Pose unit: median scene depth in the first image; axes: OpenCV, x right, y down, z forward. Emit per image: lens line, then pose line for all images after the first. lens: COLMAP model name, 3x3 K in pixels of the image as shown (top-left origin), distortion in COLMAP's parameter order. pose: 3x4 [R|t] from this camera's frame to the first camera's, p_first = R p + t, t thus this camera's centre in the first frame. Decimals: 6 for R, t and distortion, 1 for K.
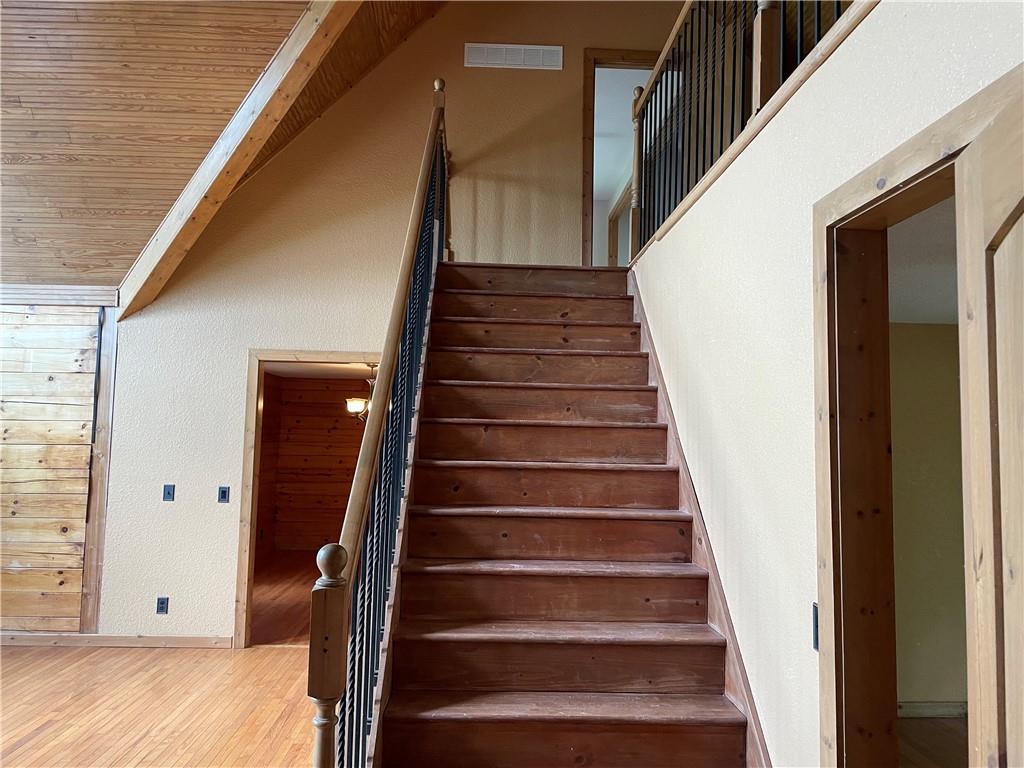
lens RADIAL K [[774.6, 0, 517.9], [0, 774.6, 384.7], [0, 0, 1]] dist [0.096596, -0.120934]
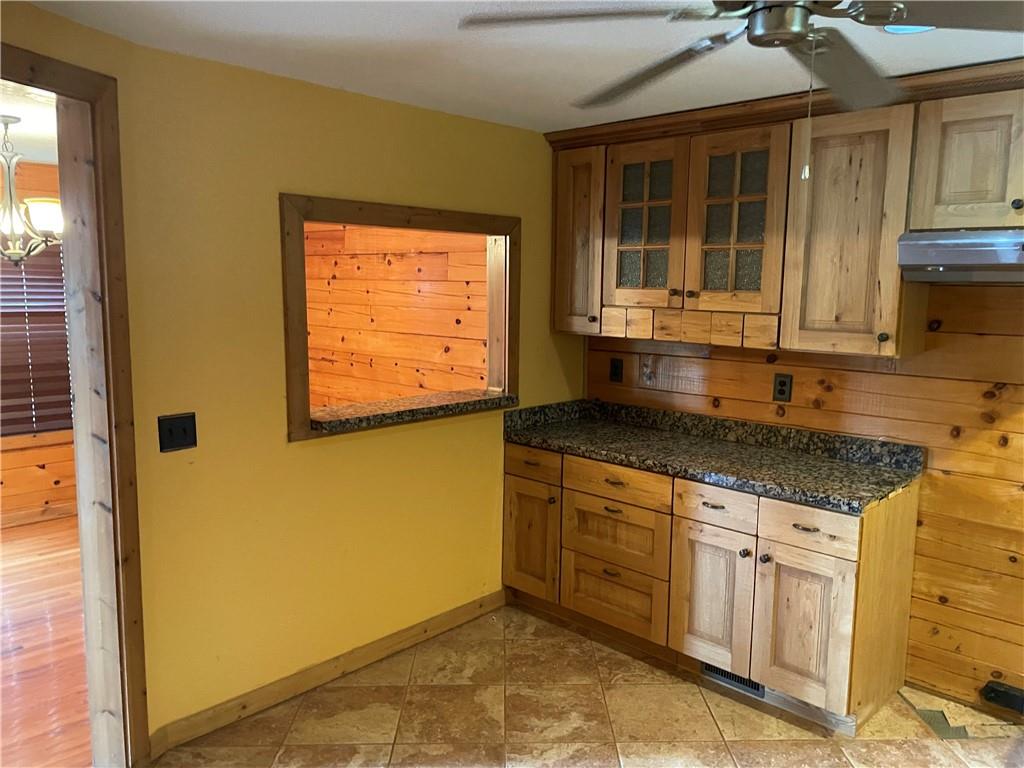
lens RADIAL K [[774.6, 0, 517.9], [0, 774.6, 384.7], [0, 0, 1]] dist [0.096596, -0.120934]
pose [[0.702552, 0.079209, -0.707211, 0.251362], [0.045499, 0.986753, 0.155718, 0.051510], [0.710177, -0.141577, 0.689641, 0.710493]]
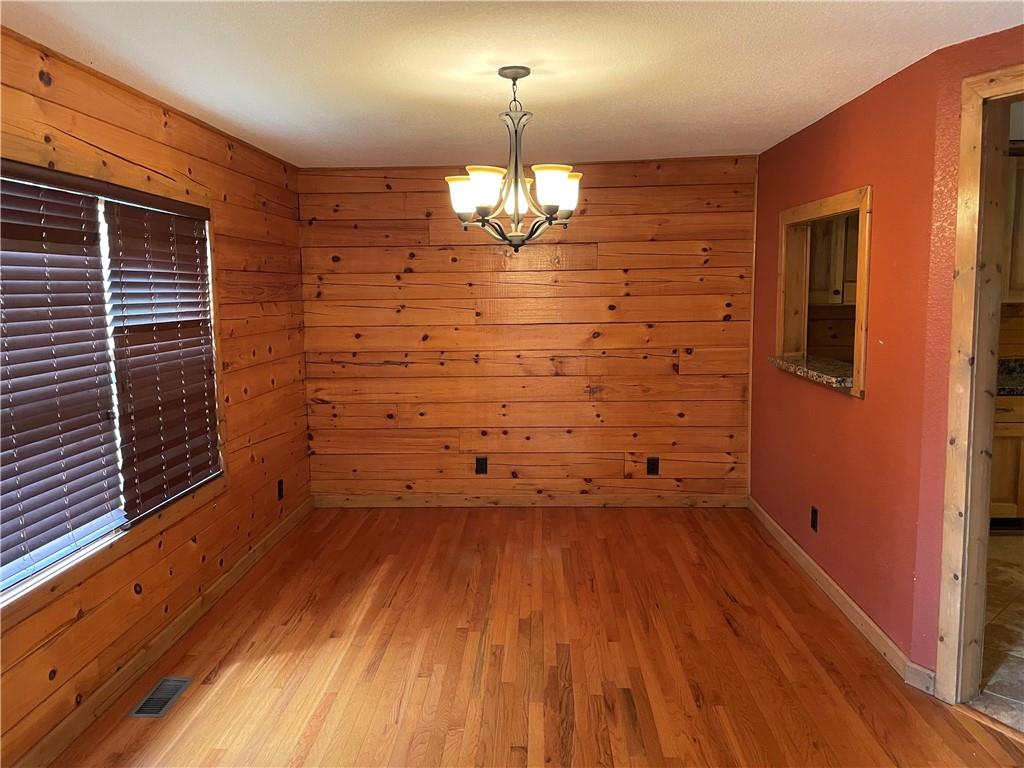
lens RADIAL K [[772.9, 0, 508.4], [0, 772.9, 367.1], [0, 0, 1]] dist [0.090723, -0.132777]
pose [[0.996202, -0.029077, -0.082075, -0.134891], [0.041989, 0.986180, 0.160266, 0.040465], [0.076281, -0.163104, 0.983656, 0.513712]]
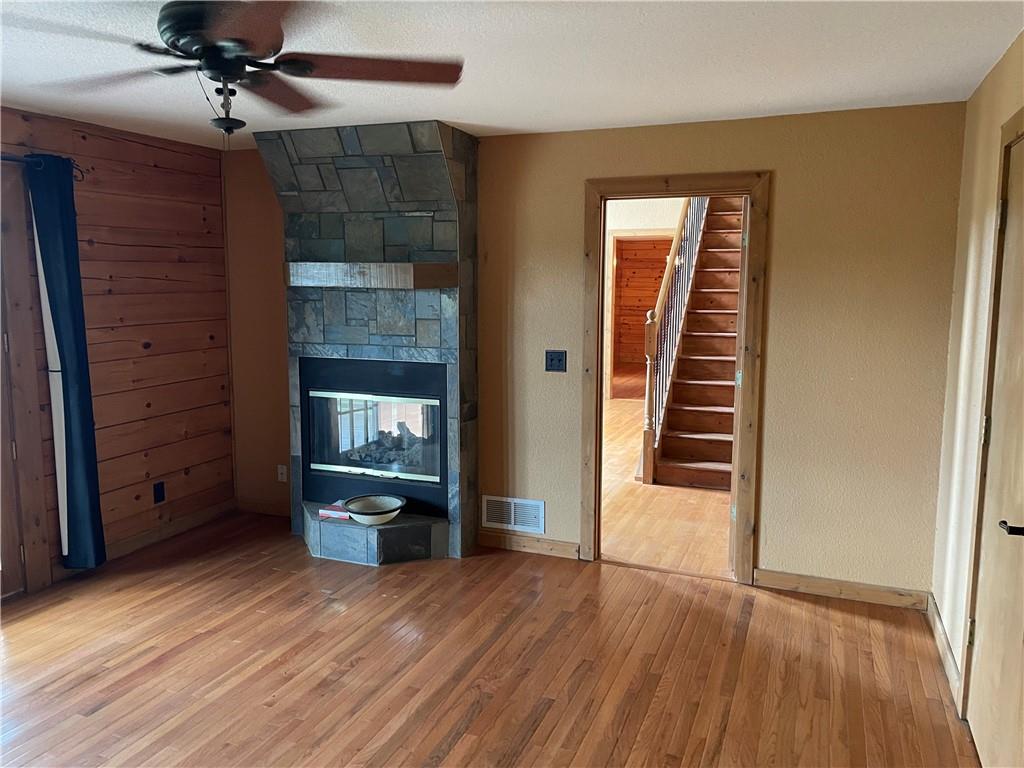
lens RADIAL K [[774.6, 0, 517.9], [0, 774.6, 384.7], [0, 0, 1]] dist [0.096596, -0.120934]
pose [[0.914660, 0.034147, -0.402780, 0.098289], [0.043277, 0.982426, 0.181566, -0.017876], [0.401902, -0.183502, 0.897108, -0.379617]]
